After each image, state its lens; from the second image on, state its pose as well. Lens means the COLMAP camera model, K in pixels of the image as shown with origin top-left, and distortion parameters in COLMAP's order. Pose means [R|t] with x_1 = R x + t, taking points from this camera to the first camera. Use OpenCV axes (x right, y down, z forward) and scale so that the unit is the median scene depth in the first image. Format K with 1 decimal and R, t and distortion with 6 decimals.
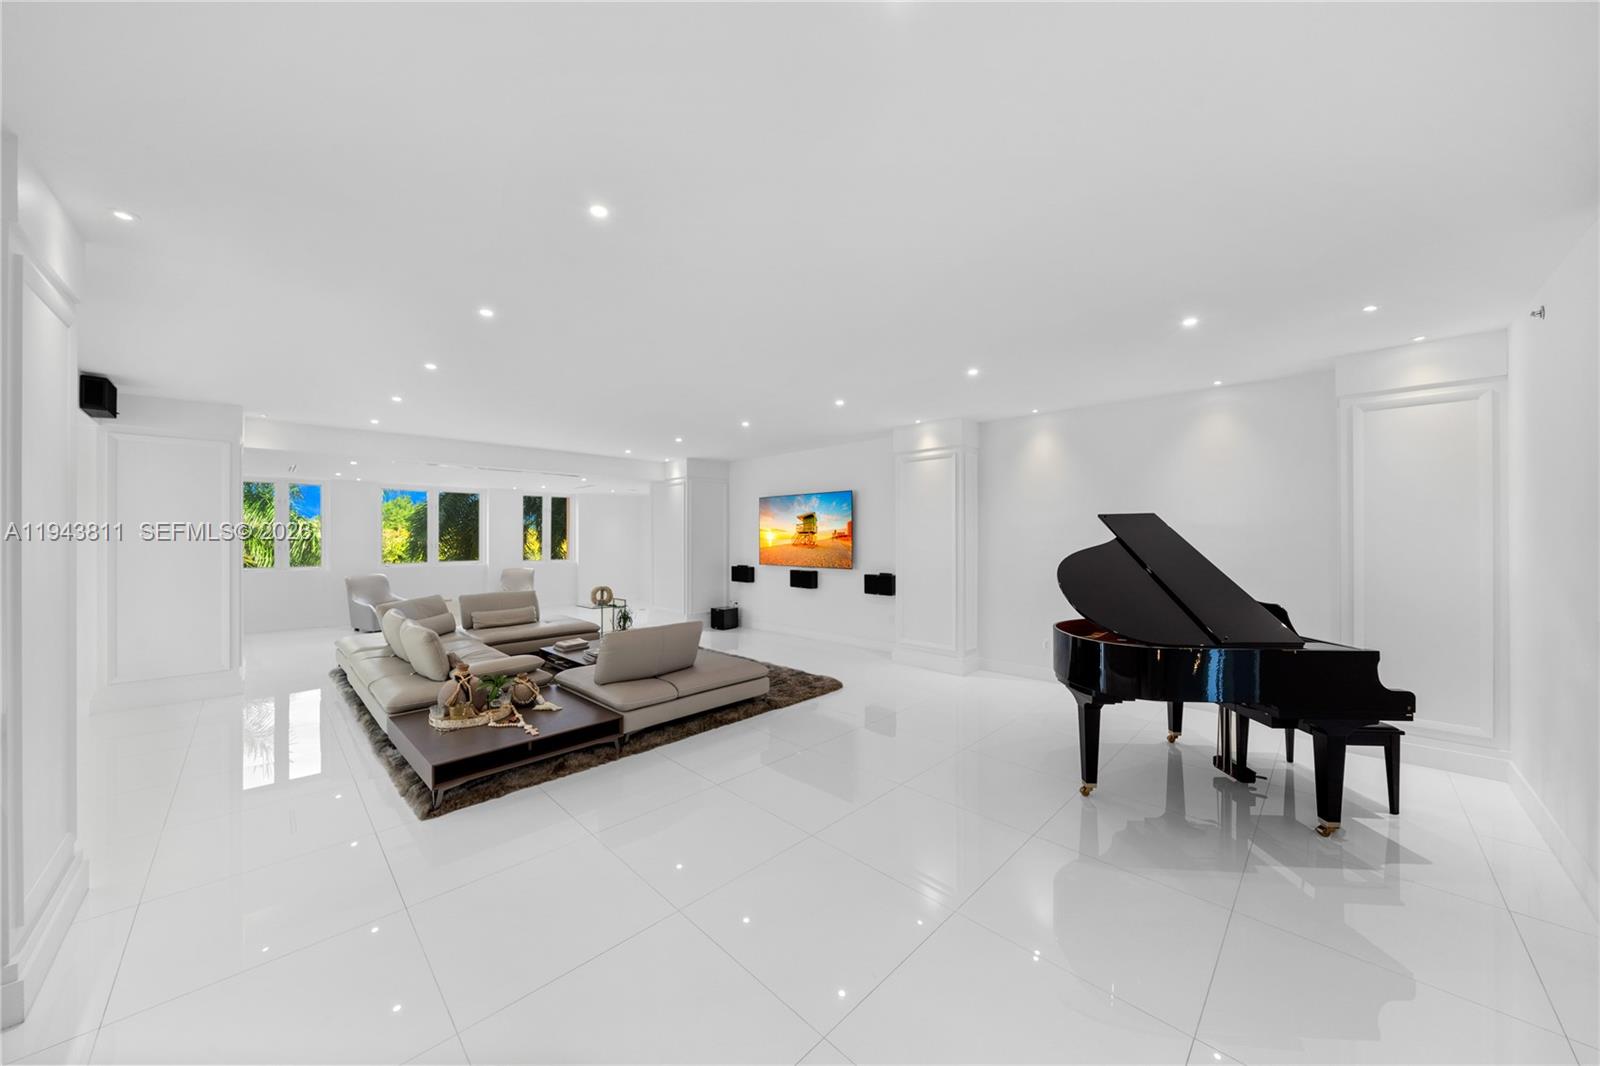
lens RADIAL K [[548.3, 0, 746.2], [0, 548.3, 539.0], [0, 0, 1]] dist [0.000259, 0.000012]
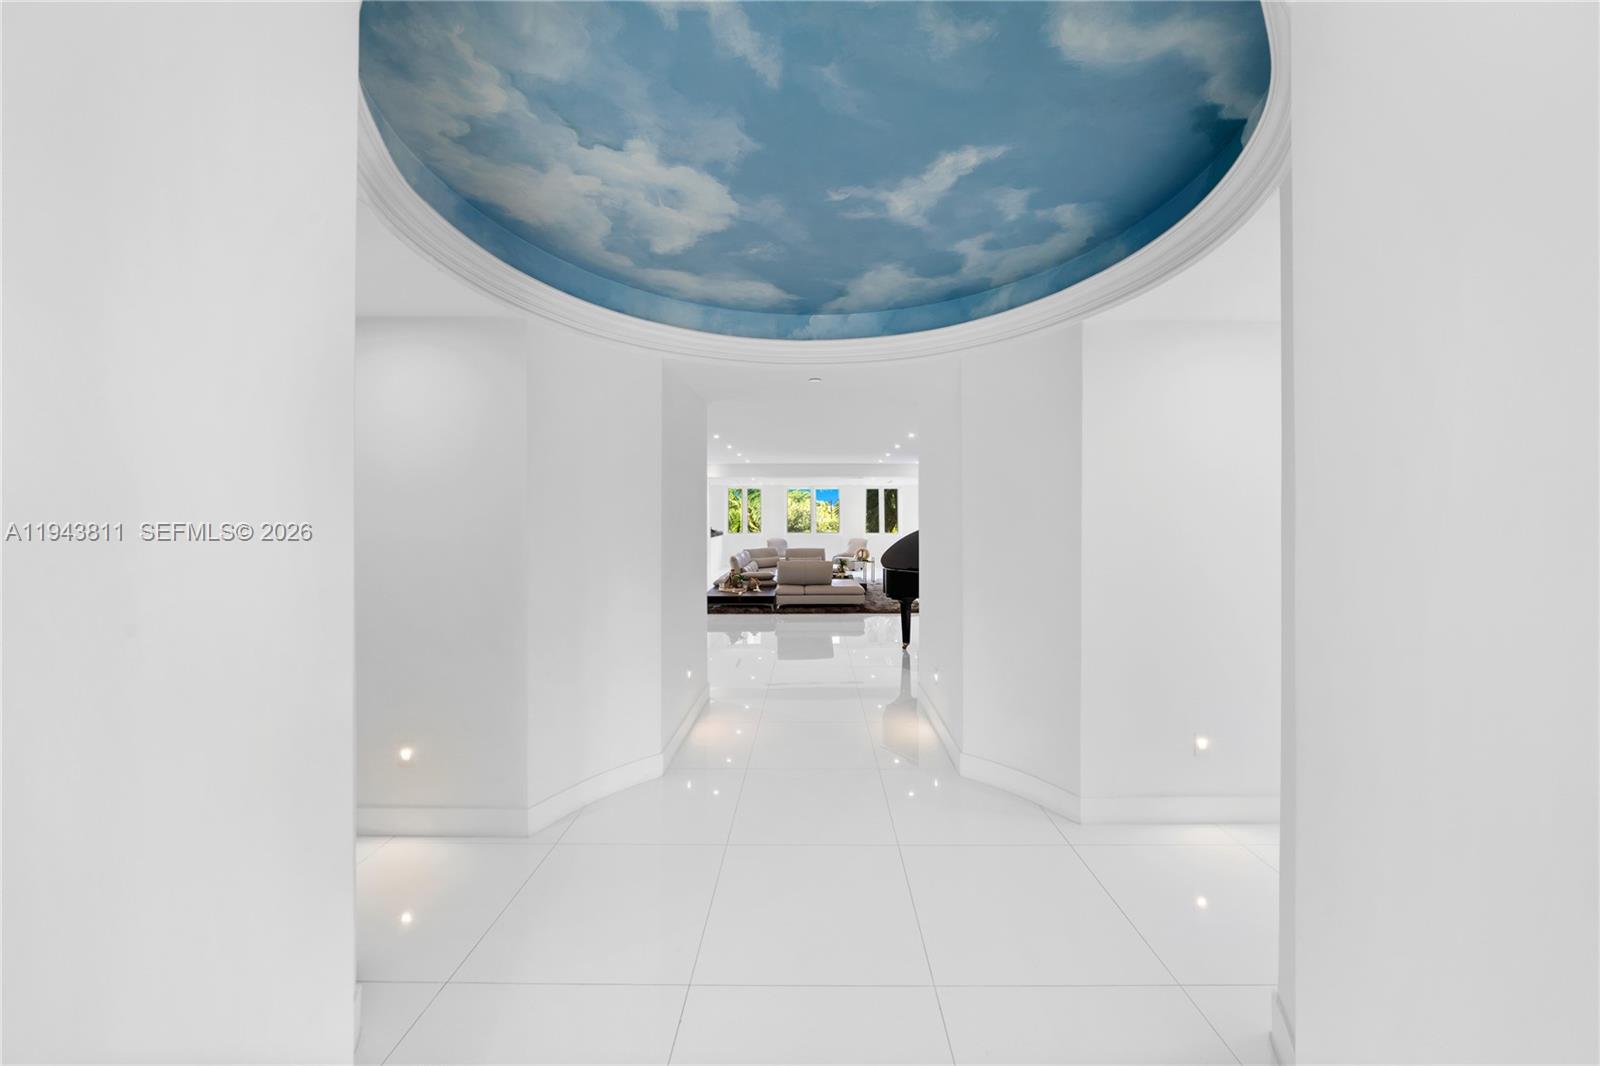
lens RADIAL K [[556.9, 0, 802.2], [0, 556.9, 517.9], [0, 0, 1]] dist [0.000038, 0.000002]
pose [[0.729365, 0.002383, -0.684120, 0.775401], [-0.004836, 0.999987, -0.001672, 0.001493], [0.684108, 0.004528, 0.729367, -0.323521]]
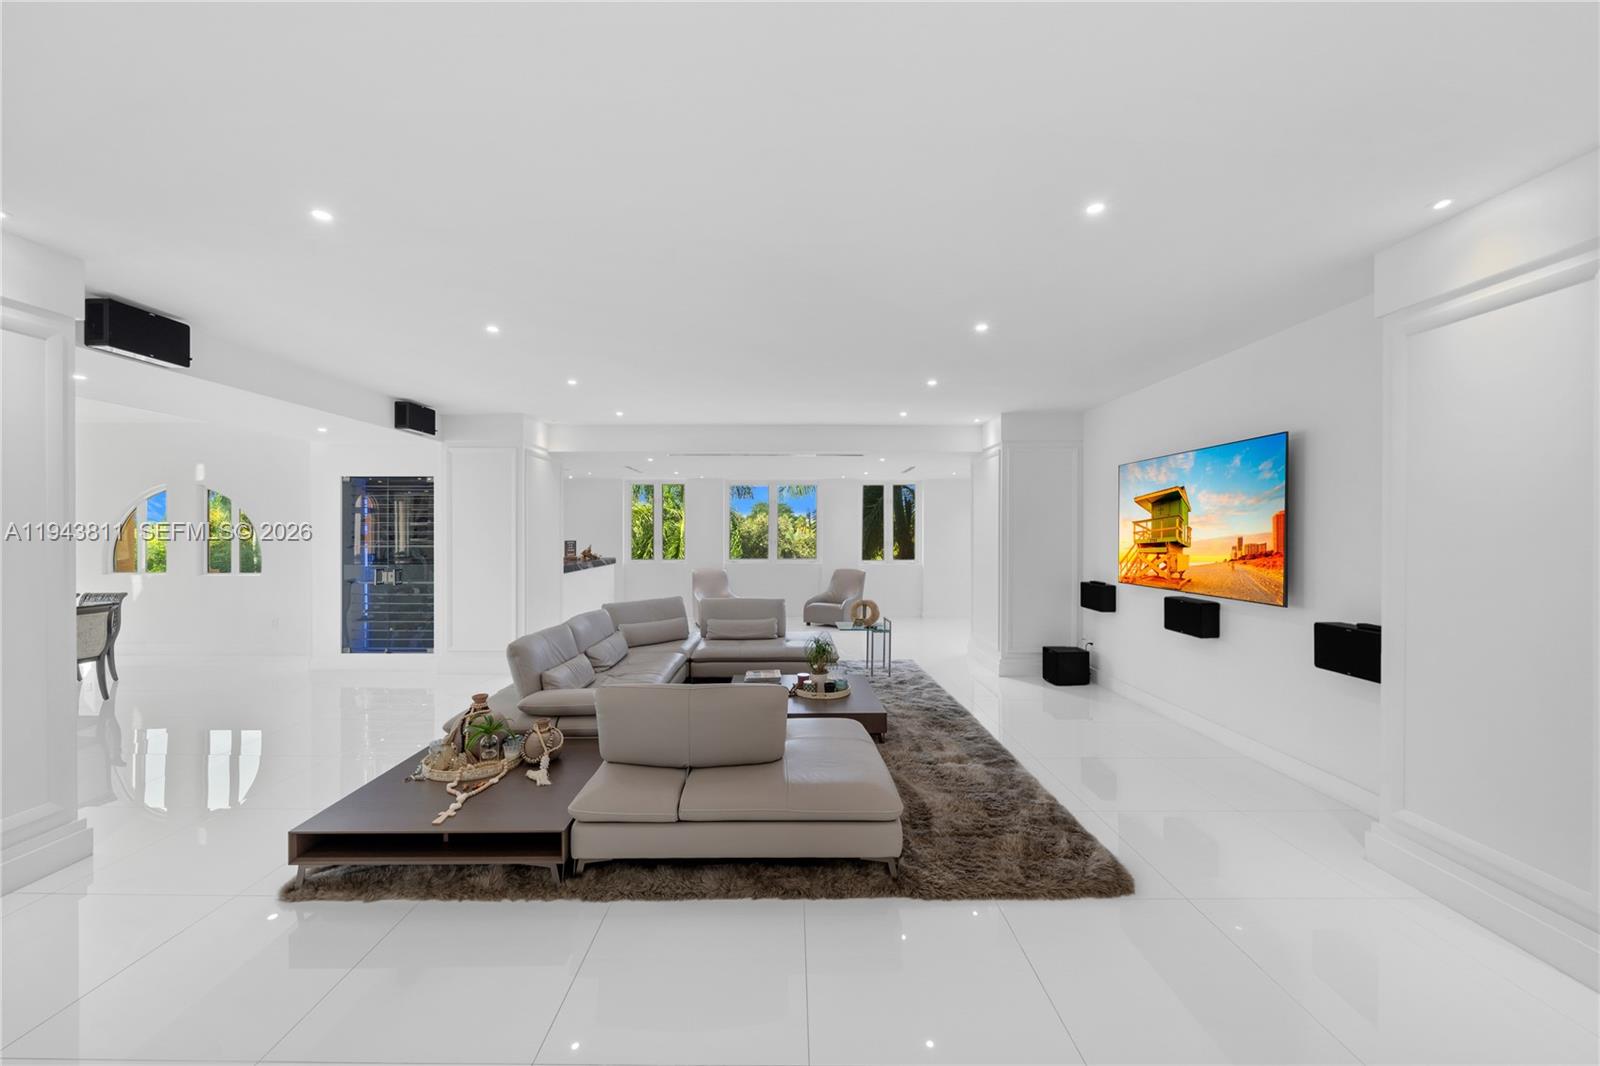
lens RADIAL K [[591.6, 0, 791.5], [0, 591.6, 530.9], [0, 0, 1]] dist [-0.001677, -0.000235]
pose [[0.742234, 0.000425, -0.670141, 0.216413], [-0.004728, 0.999978, -0.004603, -0.002951], [0.670124, 0.006585, 0.742220, 0.369740]]
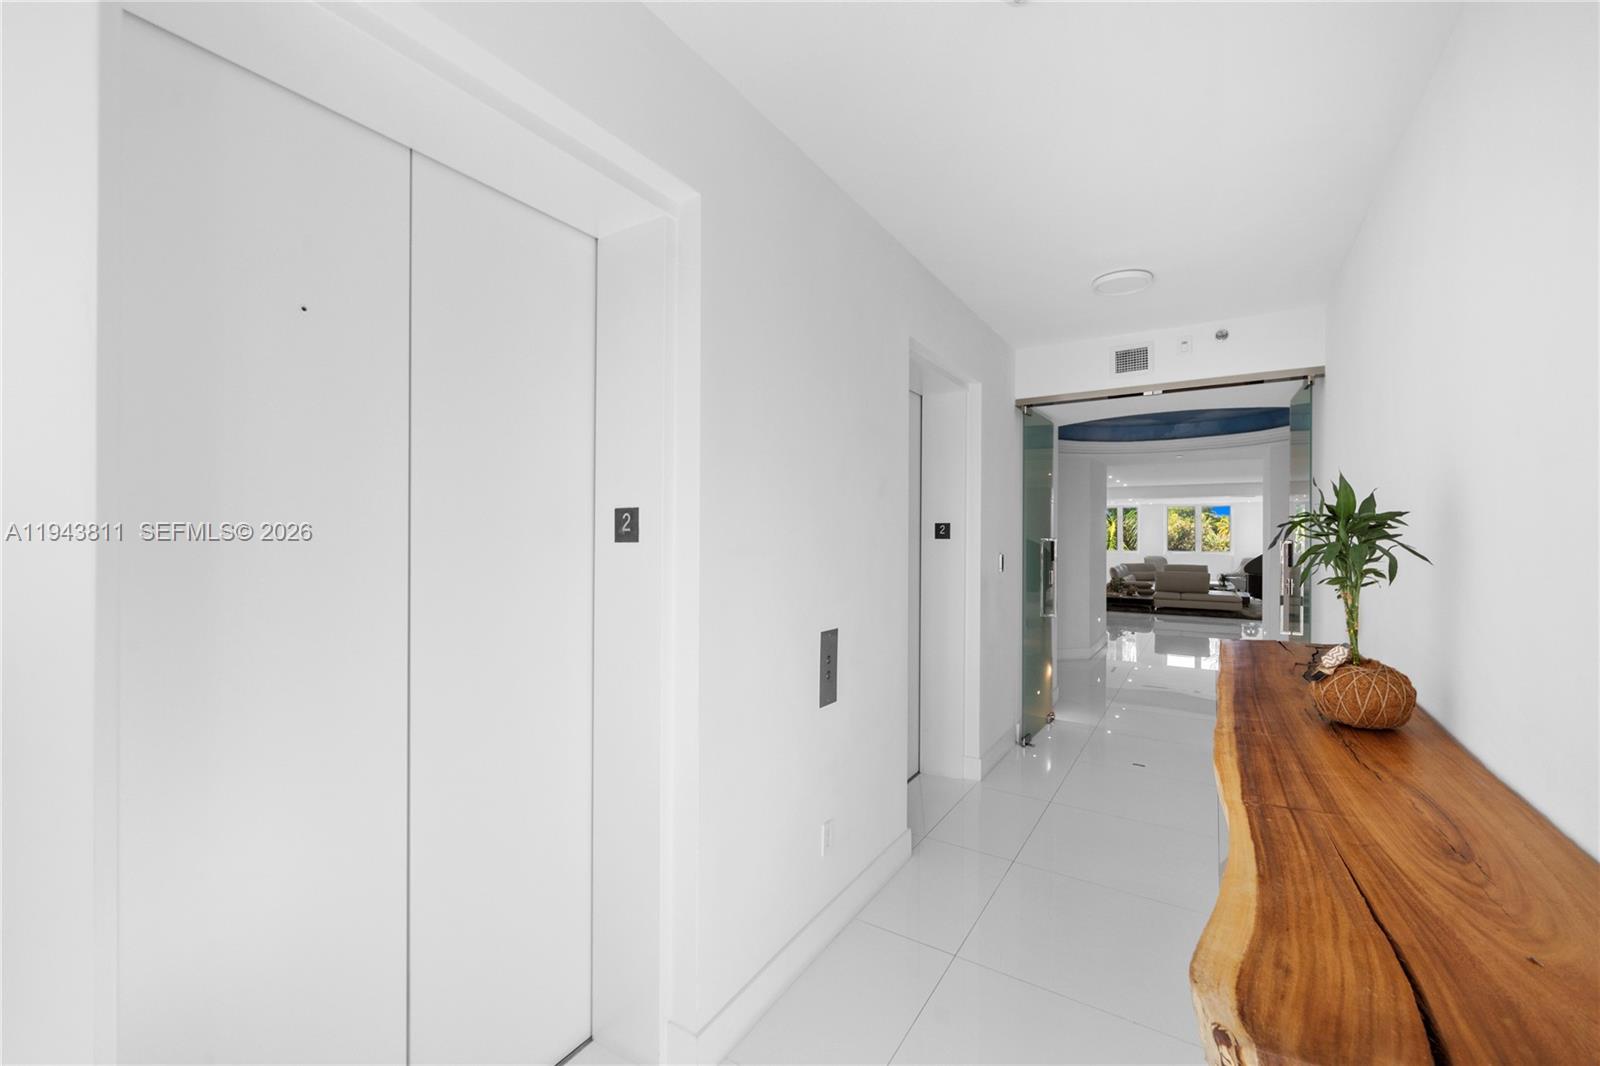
lens RADIAL K [[627.9, 0, 800.0], [0, 627.9, 533.0], [0, 0, 1]] dist [-0.000496, -0.000039]
pose [[0.252311, 0.002835, -0.967642, 1.302234], [-0.009292, 0.999957, 0.000507, 0.000074], [0.967602, 0.008863, 0.252326, -0.829209]]
